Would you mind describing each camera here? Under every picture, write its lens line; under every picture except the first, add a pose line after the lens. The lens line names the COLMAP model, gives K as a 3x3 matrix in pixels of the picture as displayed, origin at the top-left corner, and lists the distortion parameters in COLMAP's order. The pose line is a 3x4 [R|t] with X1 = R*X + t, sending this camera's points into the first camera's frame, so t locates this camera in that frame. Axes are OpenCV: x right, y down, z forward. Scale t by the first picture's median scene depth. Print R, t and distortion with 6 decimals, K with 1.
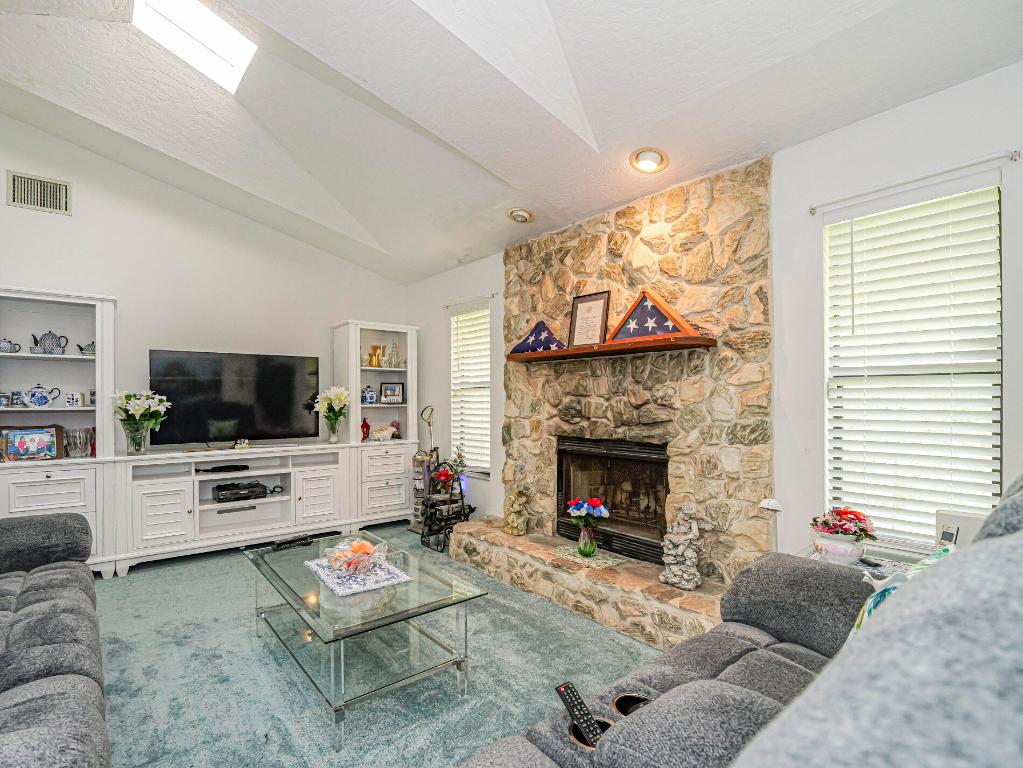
lens RADIAL K [[495.3, 0, 507.6], [0, 495.3, 401.6], [0, 0, 1]] dist [-0.013953, -0.001391]
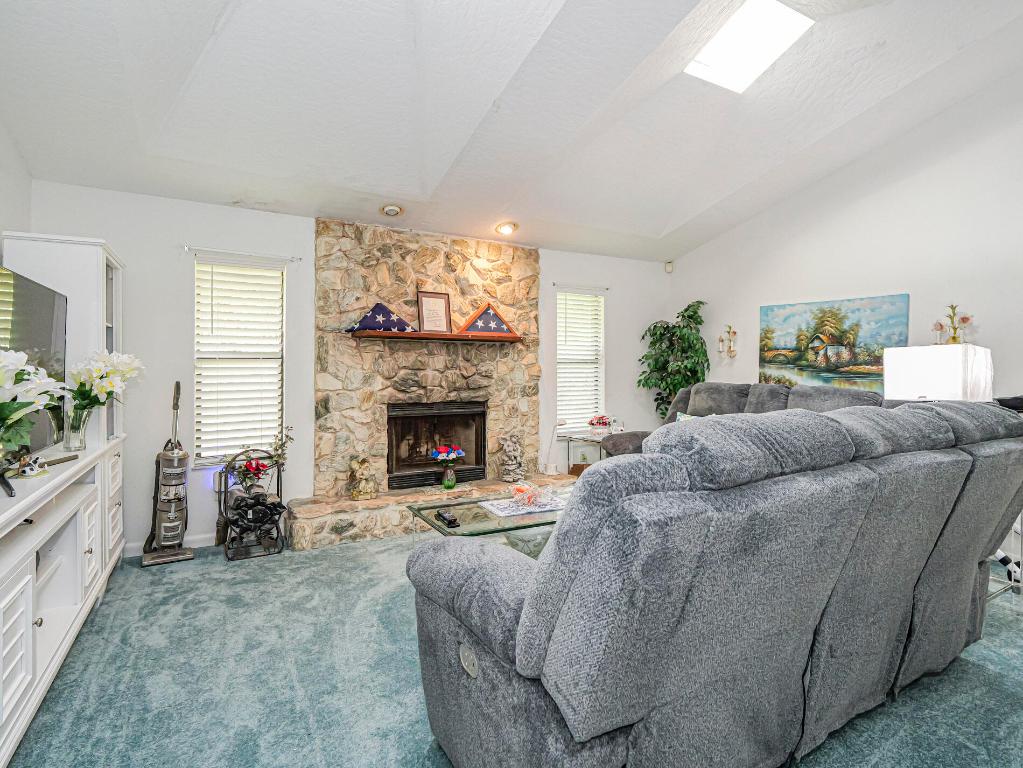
lens RADIAL K [[532.3, 0, 508.2], [0, 532.3, 365.2], [0, 0, 1]] dist [0.006814, -0.000354]
pose [[0.179108, 0.012864, 0.983745, -1.226556], [0.003995, 0.999897, -0.013802, -0.003599], [-0.983821, 0.006402, 0.179038, 0.570722]]
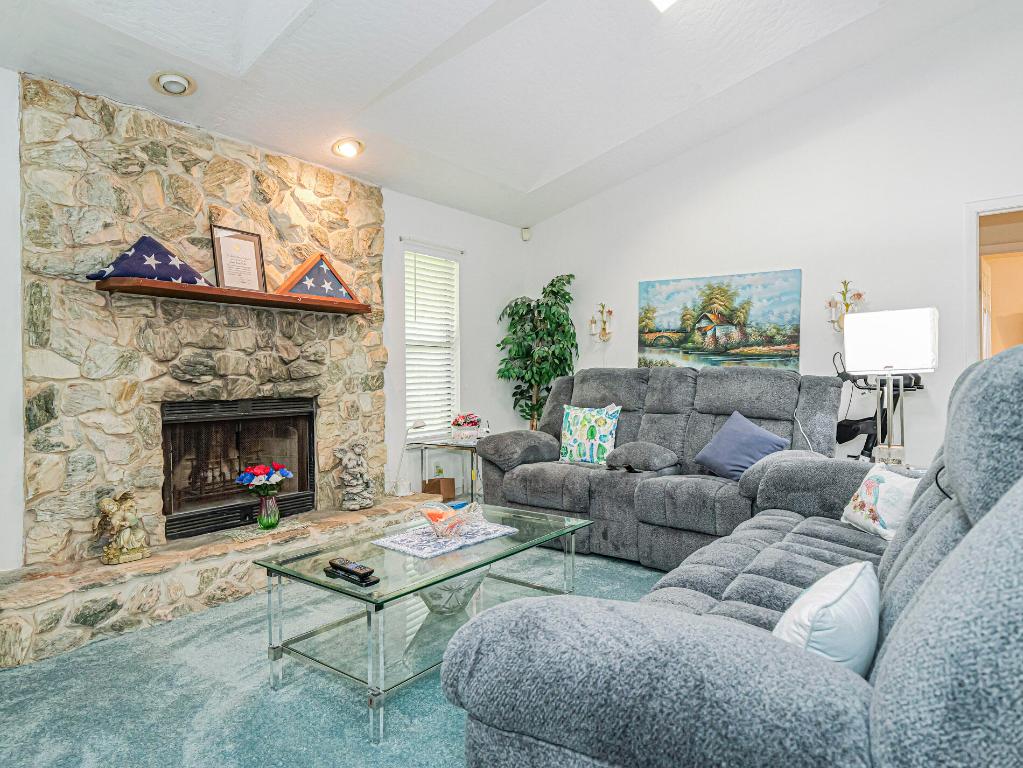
lens RADIAL K [[613.7, 0, 509.4], [0, 613.7, 379.1], [0, 0, 1]] dist [-0.001648, 0.001828]
pose [[-0.231004, 0.002018, 0.972951, -1.002918], [0.015255, 0.999882, 0.001548, 0.047335], [-0.972833, 0.015200, -0.231007, 0.817636]]
